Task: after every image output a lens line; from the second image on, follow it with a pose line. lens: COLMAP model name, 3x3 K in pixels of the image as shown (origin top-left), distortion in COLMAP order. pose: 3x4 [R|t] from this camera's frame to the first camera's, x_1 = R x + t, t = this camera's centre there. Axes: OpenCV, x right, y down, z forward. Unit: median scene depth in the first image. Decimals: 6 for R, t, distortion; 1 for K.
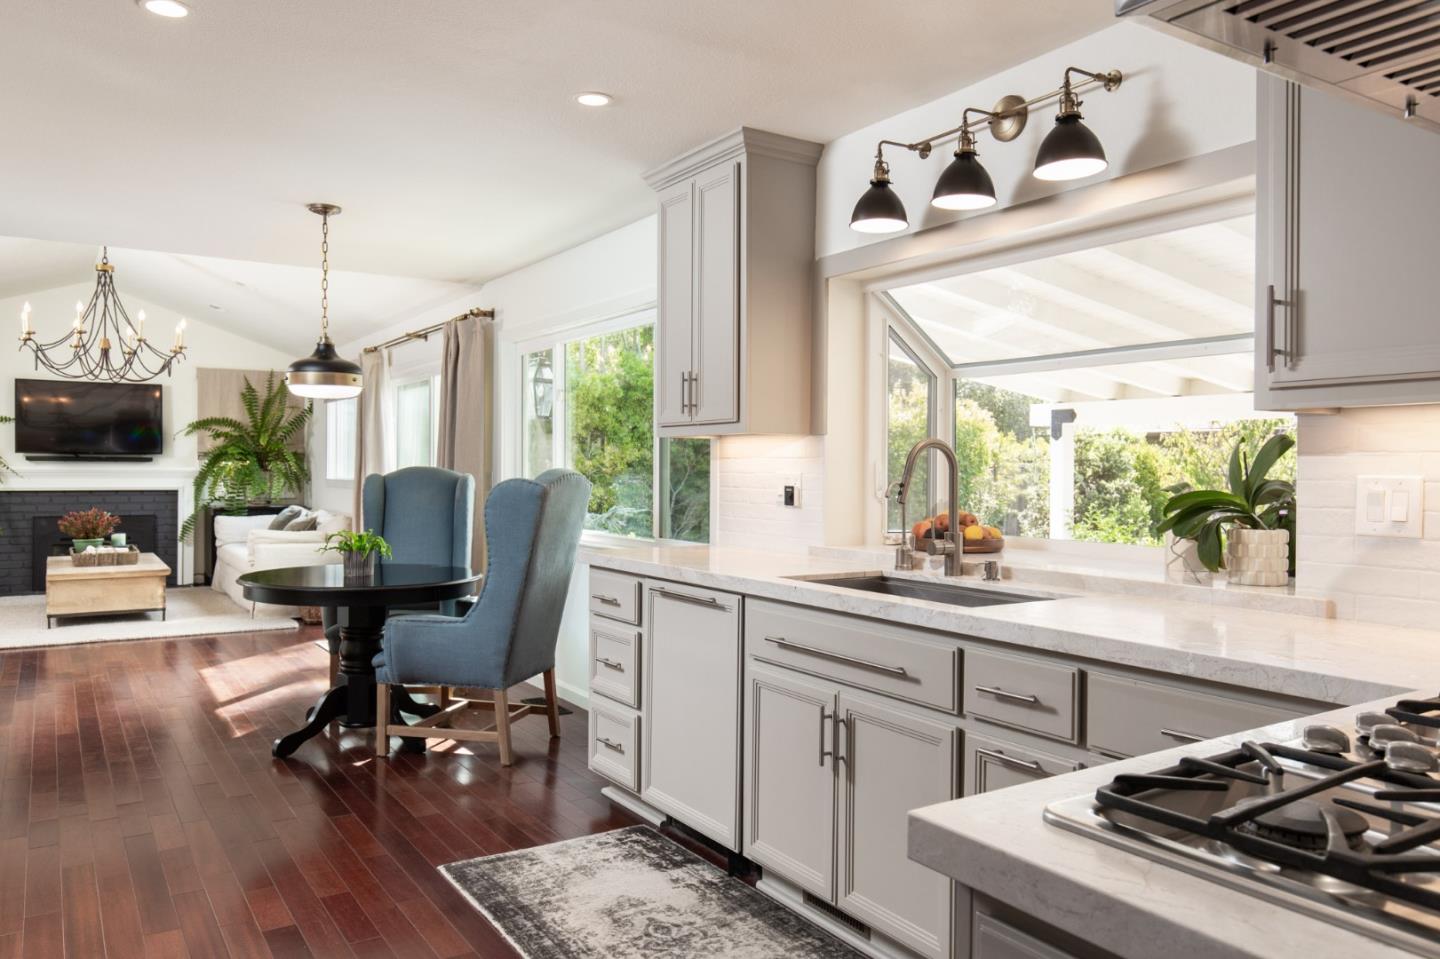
lens RADIAL K [[1040.5, 0, 720.0], [0, 1040.5, 479.5], [0, 0, 1]] dist [-0.000653, 0.000175]
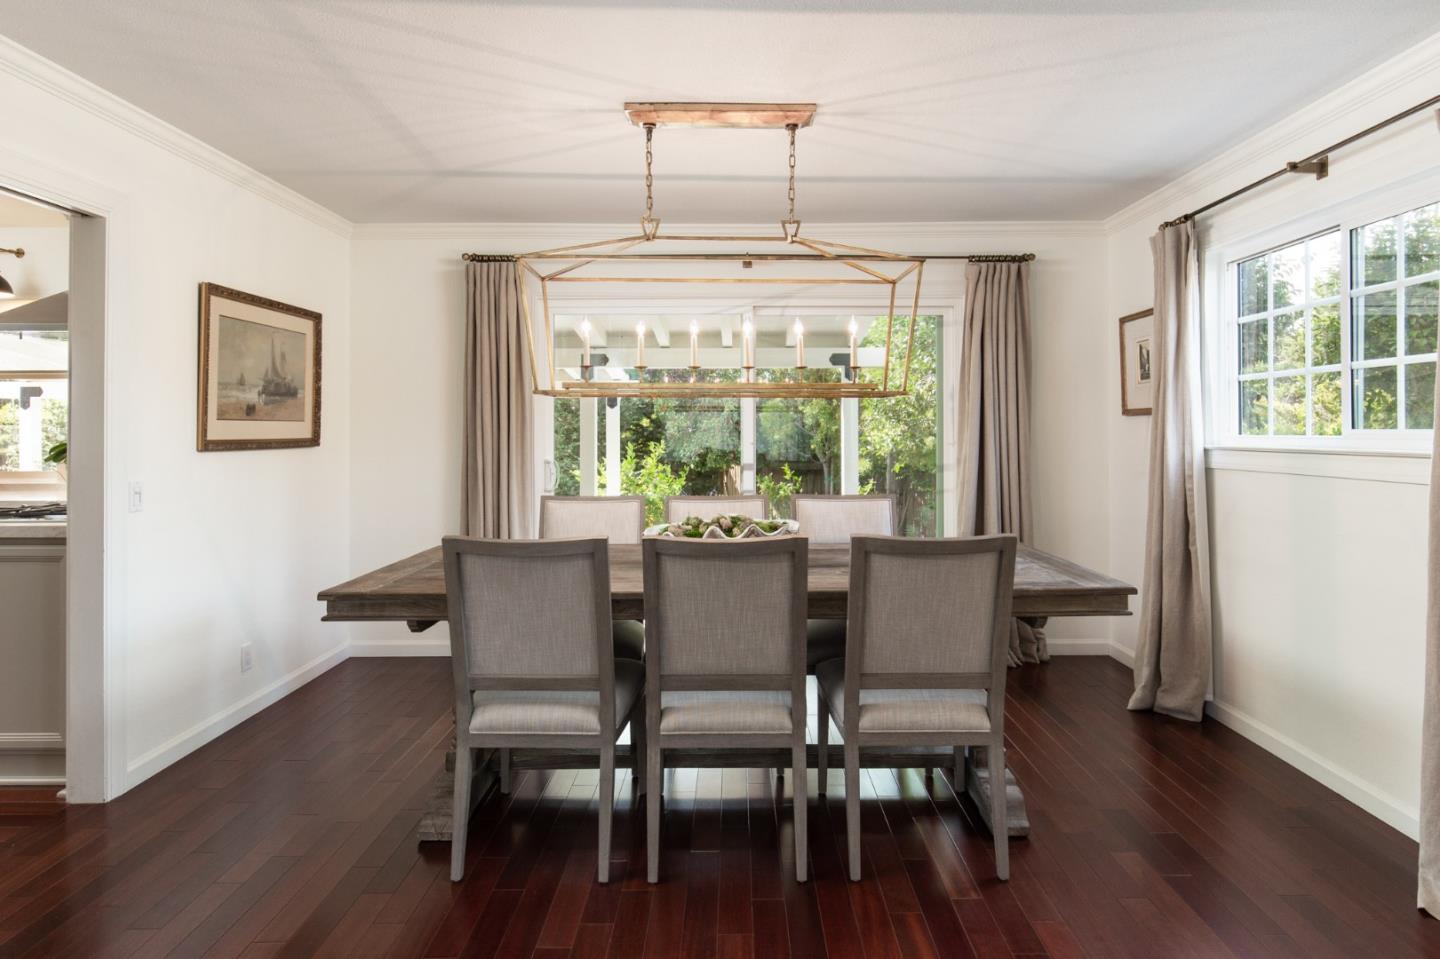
lens RADIAL K [[811.6, 0, 723.8], [0, 811.6, 425.7], [0, 0, 1]] dist [0.003048, 0.000848]
pose [[0.542308, -0.006285, 0.840156, -0.190647], [0.015831, 0.999871, -0.002739, 0.002455], [-0.840030, 0.014786, 0.542338, -0.861708]]
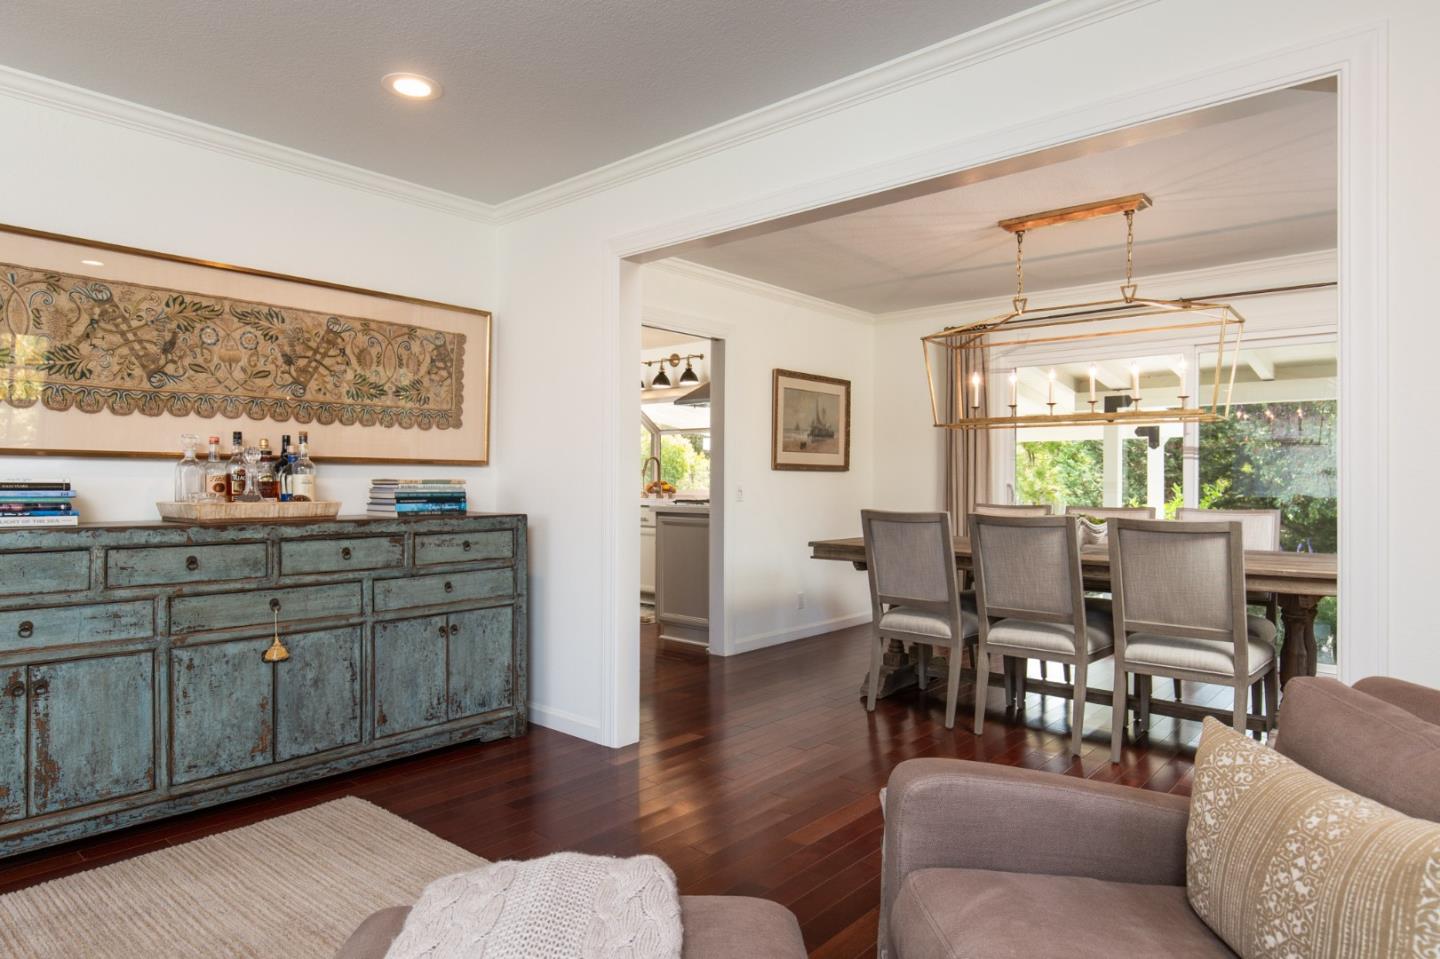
lens RADIAL K [[848.6, 0, 720.0], [0, 848.6, 479.5], [0, 0, 1]] dist [-0.002568, -0.000200]
pose [[0.961479, -0.002397, 0.274868, -0.276618], [0.005536, 0.999928, -0.010646, 0.053997], [-0.274823, 0.011757, 0.961423, -1.376343]]
